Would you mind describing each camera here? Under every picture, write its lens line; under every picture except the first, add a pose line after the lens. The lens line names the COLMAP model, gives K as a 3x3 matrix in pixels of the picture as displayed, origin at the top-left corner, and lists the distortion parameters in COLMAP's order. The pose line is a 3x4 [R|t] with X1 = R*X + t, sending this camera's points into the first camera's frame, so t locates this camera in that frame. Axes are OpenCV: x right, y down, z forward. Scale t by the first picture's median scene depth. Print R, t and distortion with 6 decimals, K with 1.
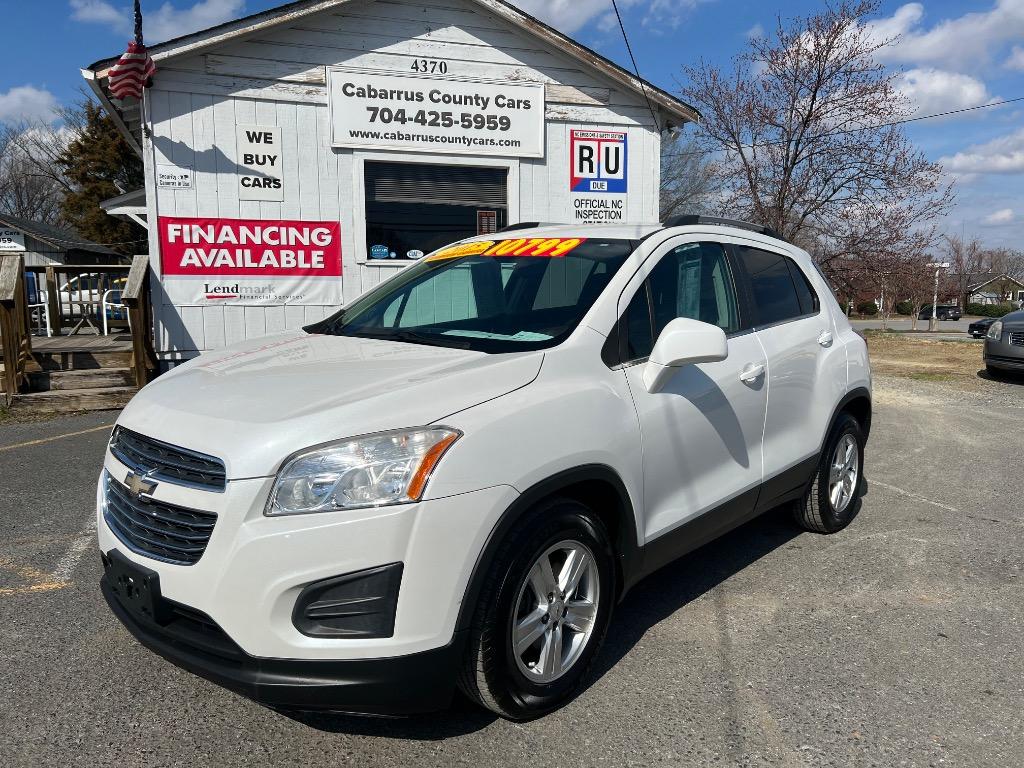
lens RADIAL K [[771.7, 0, 516.1], [0, 771.7, 384.5], [0, 0, 1]] dist [0.042298, -0.039133]
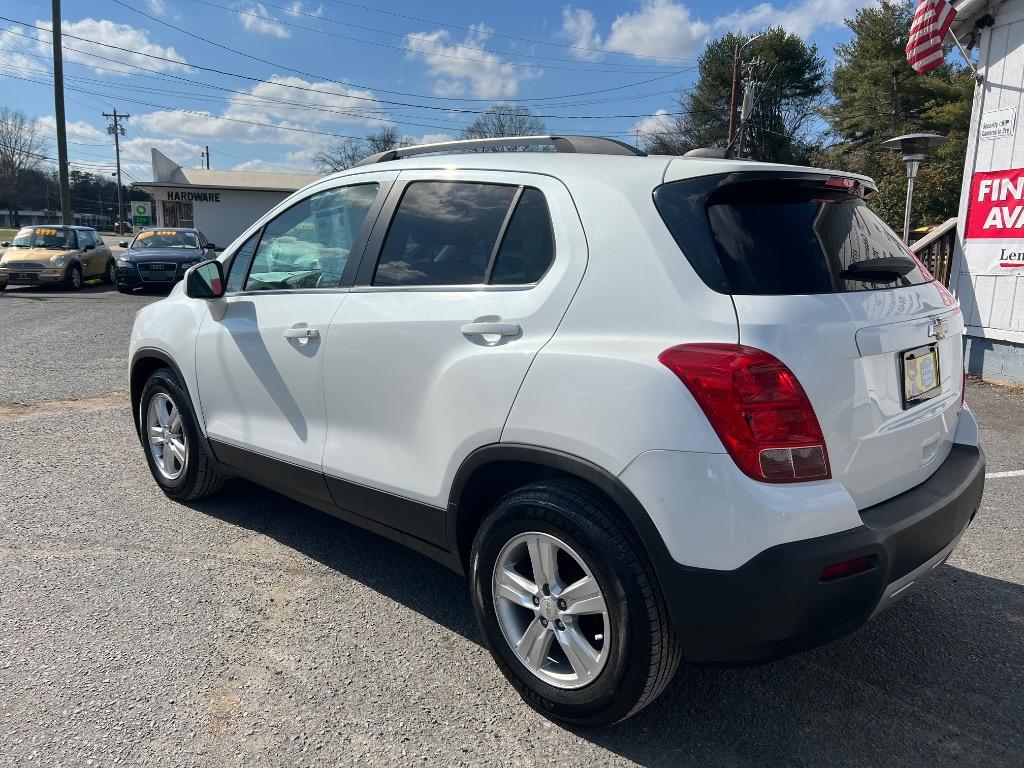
lens RADIAL K [[771.7, 0, 516.1], [0, 771.7, 384.5], [0, 0, 1]] dist [0.042298, -0.039133]
pose [[-0.035611, 0.174174, -0.984071, 0.455582], [-0.144388, 0.973467, 0.177522, -0.058875], [0.988880, 0.148409, -0.009518, 0.493704]]
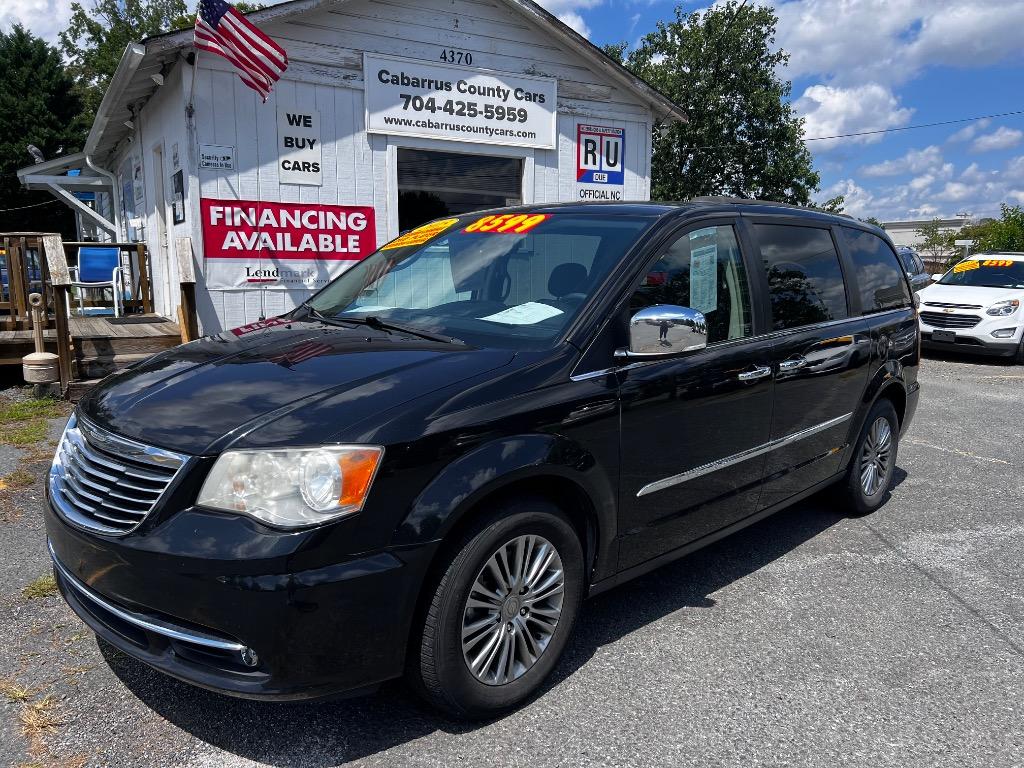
lens RADIAL K [[771.7, 0, 516.1], [0, 771.7, 384.5], [0, 0, 1]] dist [0.042298, -0.039133]
pose [[0.980262, -0.019946, 0.196696, -0.251865], [0.013569, 0.999339, 0.033715, -0.008530], [-0.197239, -0.030380, 0.979885, -0.042030]]
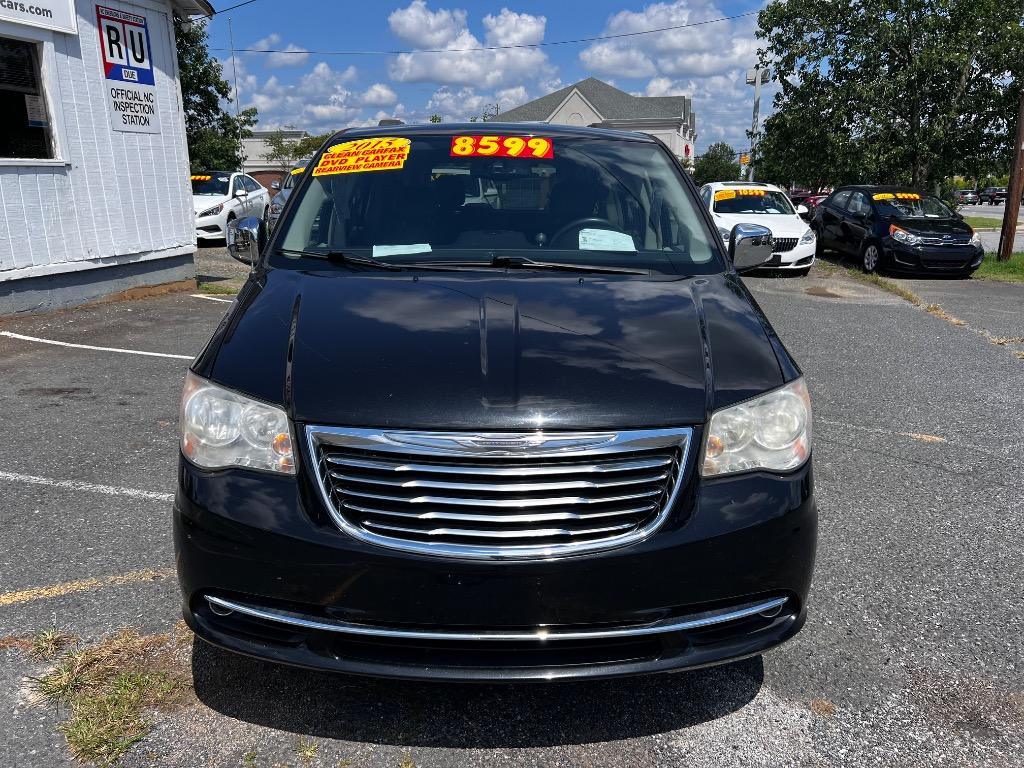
lens RADIAL K [[771.0, 0, 505.2], [0, 771.0, 381.7], [0, 0, 1]] dist [0.034883, -0.034770]
pose [[0.551653, -0.218075, 0.805060, -0.513343], [0.108636, 0.975779, 0.189879, -0.036685], [-0.826969, -0.017289, 0.561982, 0.139356]]
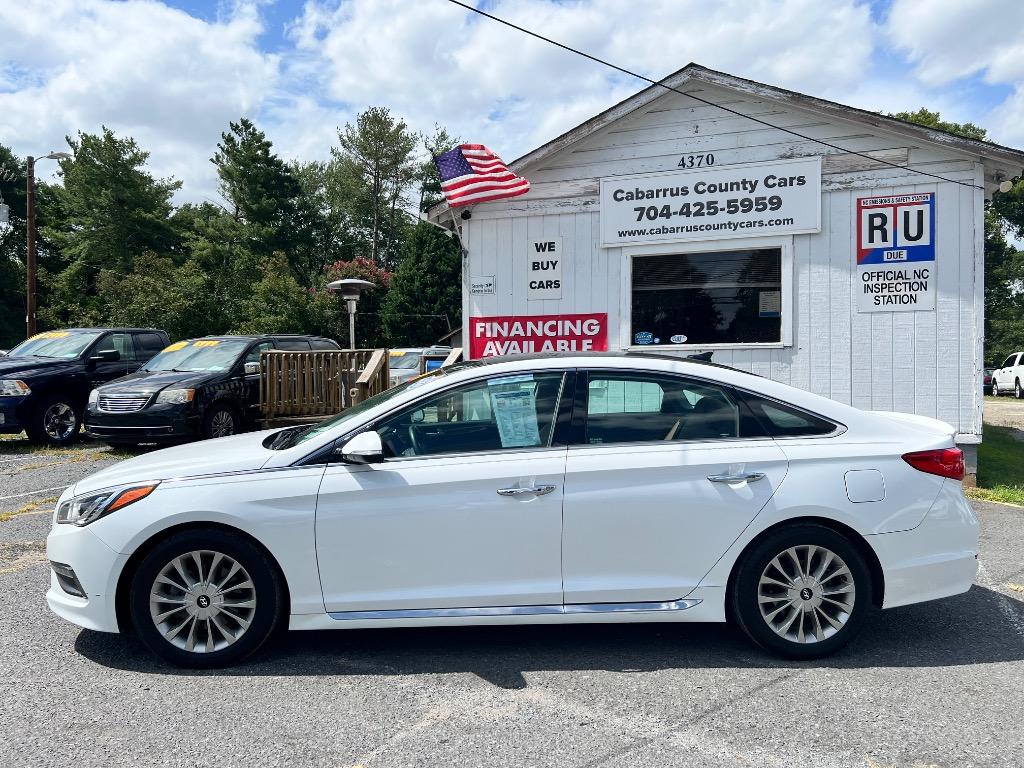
lens RADIAL K [[762.8, 0, 512.2], [0, 762.8, 389.8], [0, 0, 1]] dist [0.052228, -0.085576]
pose [[0.789515, 0.010935, -0.613634, 0.336581], [-0.070413, 0.994853, -0.072868, -0.012550], [0.609679, 0.100738, 0.786221, 0.073529]]
